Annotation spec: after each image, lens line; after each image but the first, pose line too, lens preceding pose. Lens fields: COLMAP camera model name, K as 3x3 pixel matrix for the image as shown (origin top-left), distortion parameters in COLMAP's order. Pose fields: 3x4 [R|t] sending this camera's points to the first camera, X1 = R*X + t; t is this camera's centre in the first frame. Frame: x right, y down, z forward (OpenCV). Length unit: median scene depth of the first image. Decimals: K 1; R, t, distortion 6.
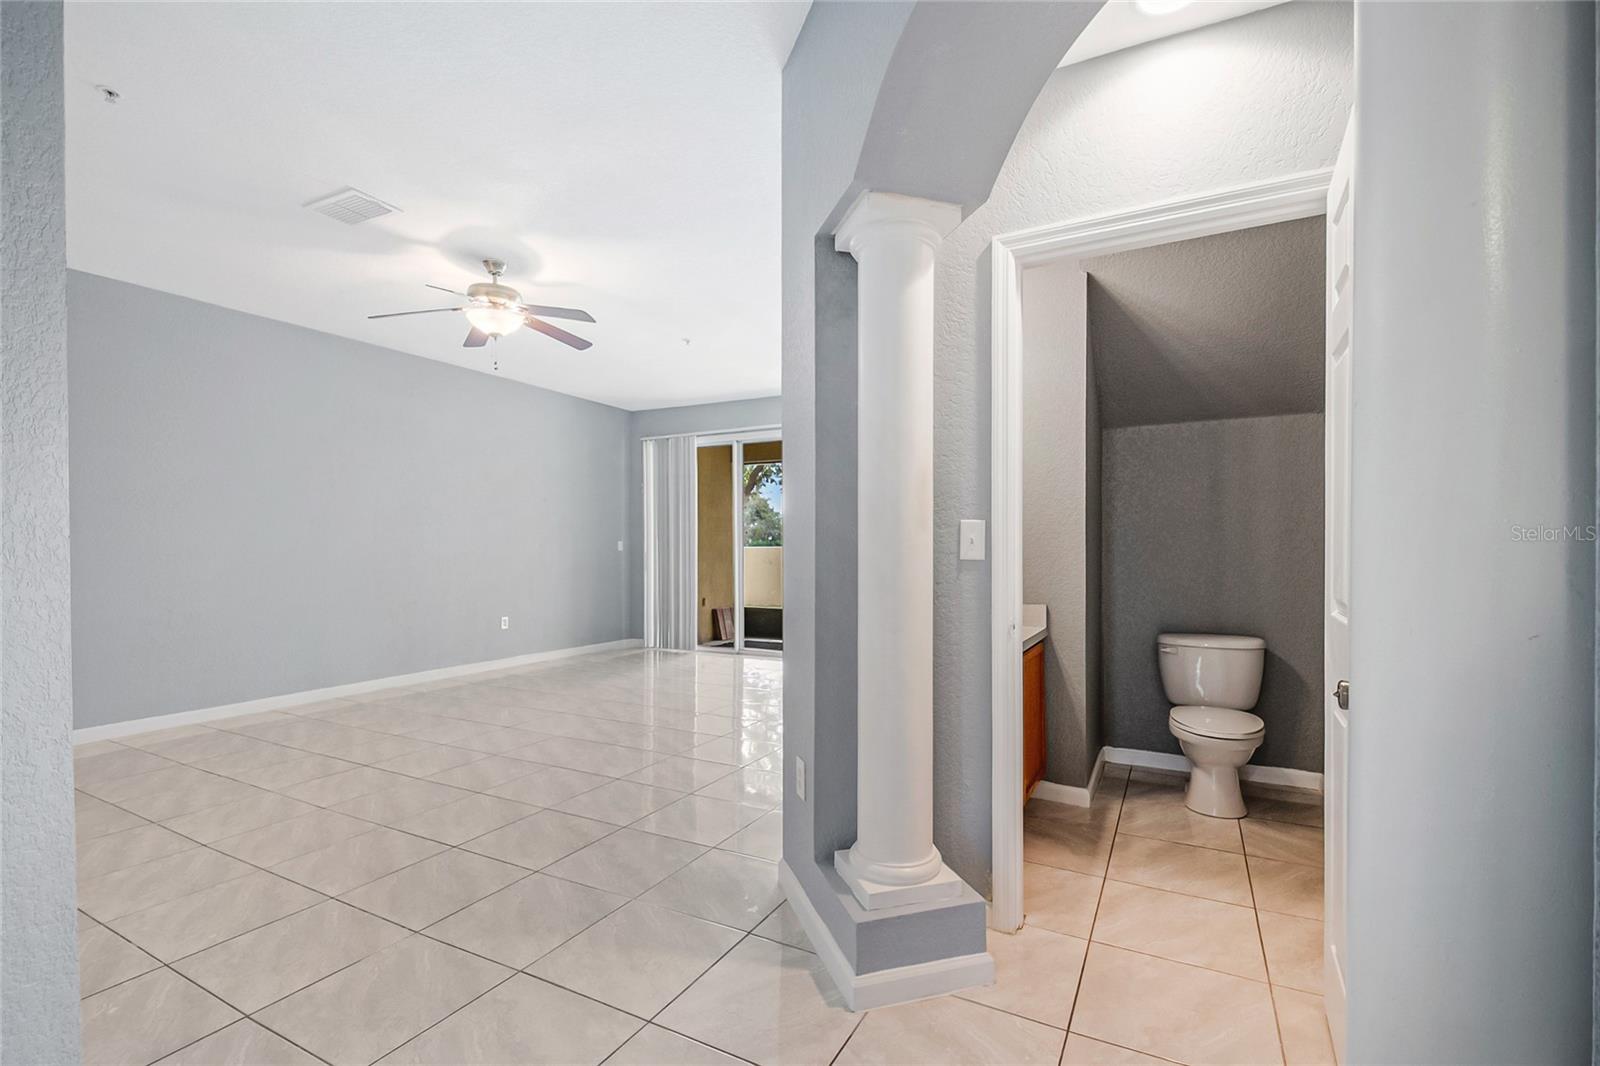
lens RADIAL K [[706.0, 0, 810.6], [0, 706.0, 554.9], [0, 0, 1]] dist [0.020490, -0.026636]
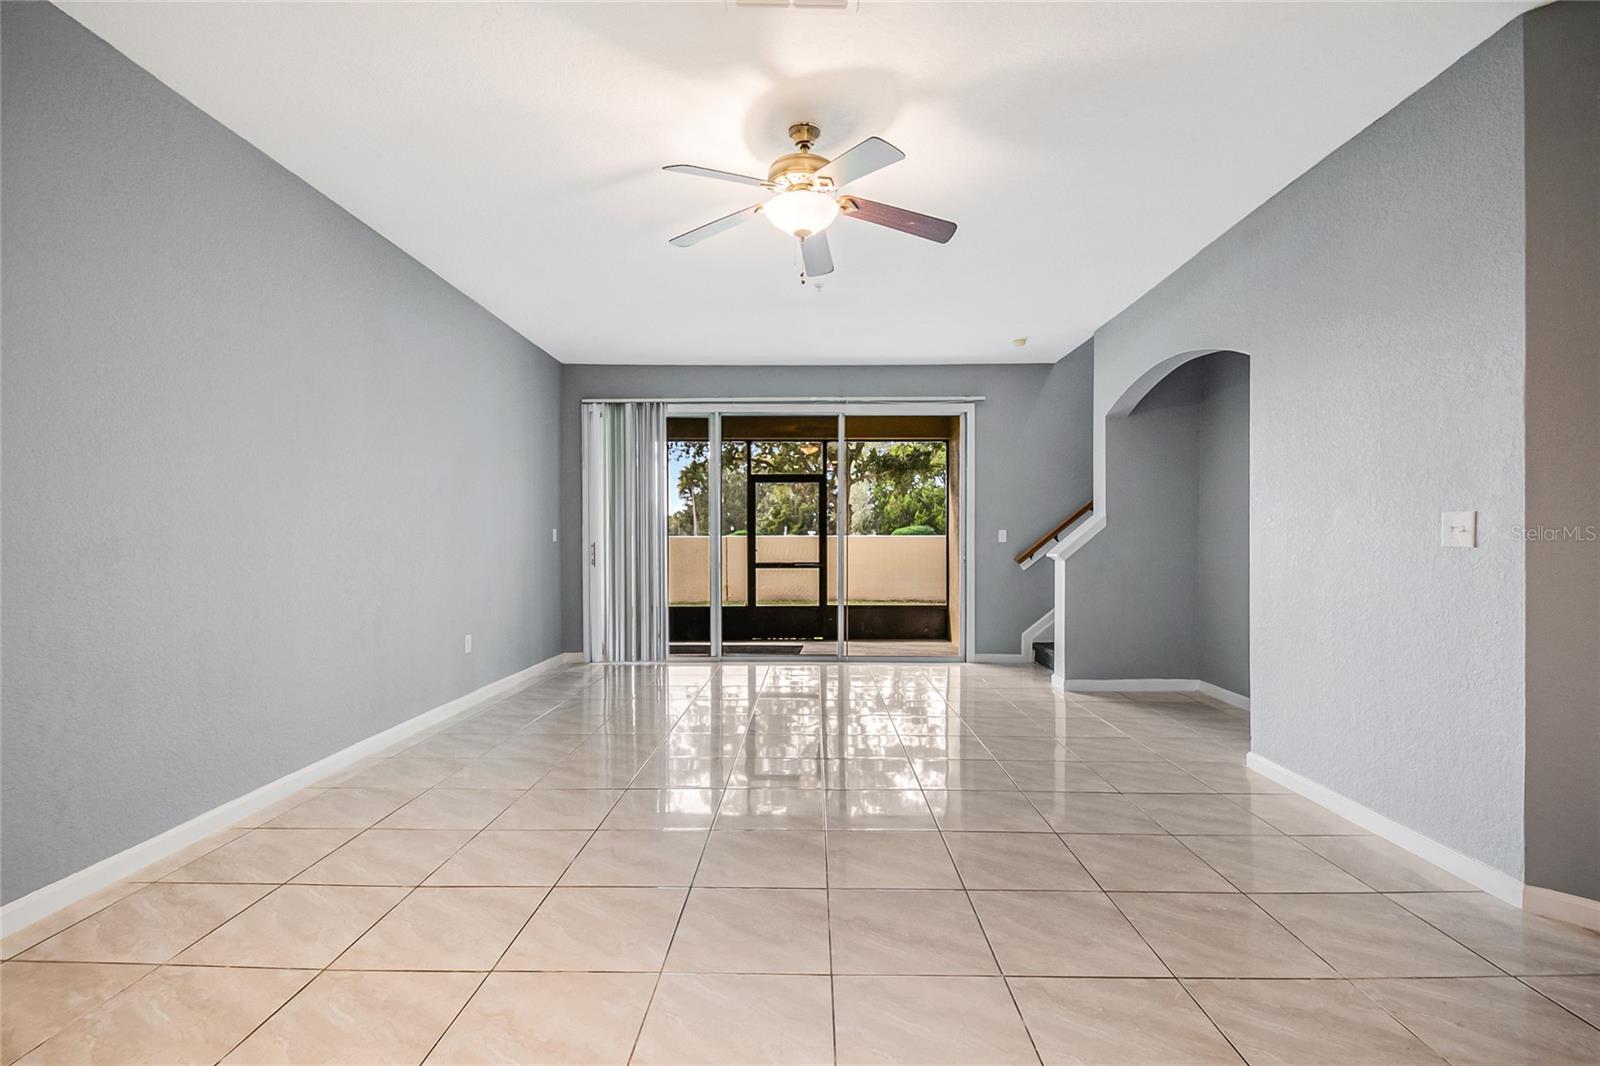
lens RADIAL K [[691.3, 0, 809.6], [0, 691.3, 539.3], [0, 0, 1]] dist [0.001278, -0.000253]
pose [[0.888714, -0.000754, 0.458461, -0.774534], [0.004744, 0.999960, -0.007550, -0.001333], [-0.458437, 0.008884, 0.888683, 0.406503]]
